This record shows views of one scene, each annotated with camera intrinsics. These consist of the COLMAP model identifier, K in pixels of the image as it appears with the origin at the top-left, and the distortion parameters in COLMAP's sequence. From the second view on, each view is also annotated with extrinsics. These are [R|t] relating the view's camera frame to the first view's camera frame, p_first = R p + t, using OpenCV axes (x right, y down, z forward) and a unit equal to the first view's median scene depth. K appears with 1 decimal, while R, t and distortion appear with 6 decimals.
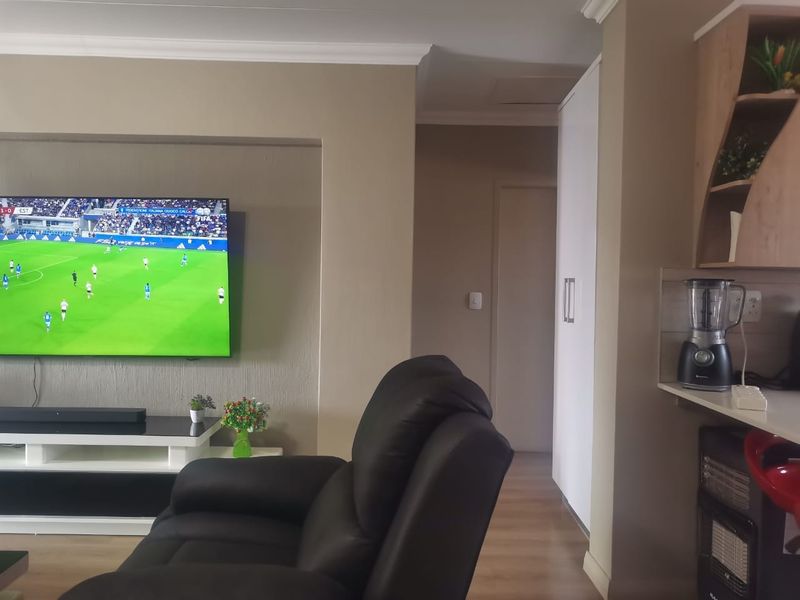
lens RADIAL K [[600.8, 0, 399.7], [0, 600.8, 293.4], [0, 0, 1]] dist [0.005217, -0.003590]
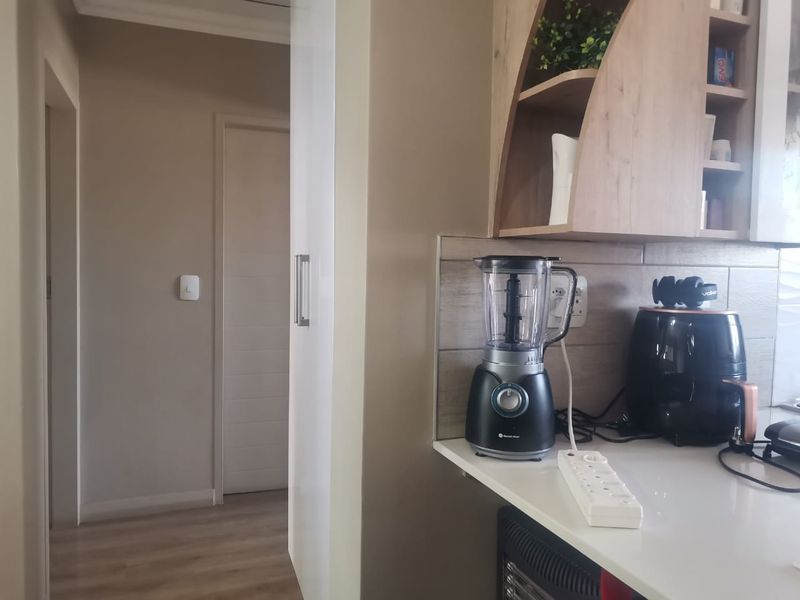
lens RADIAL K [[600.8, 0, 399.7], [0, 600.8, 293.4], [0, 0, 1]] dist [0.005217, -0.003590]
pose [[0.937886, -0.016829, 0.346534, 0.218454], [0.004430, 0.999322, 0.036539, -0.010327], [-0.346915, -0.032734, 0.937325, 0.514710]]
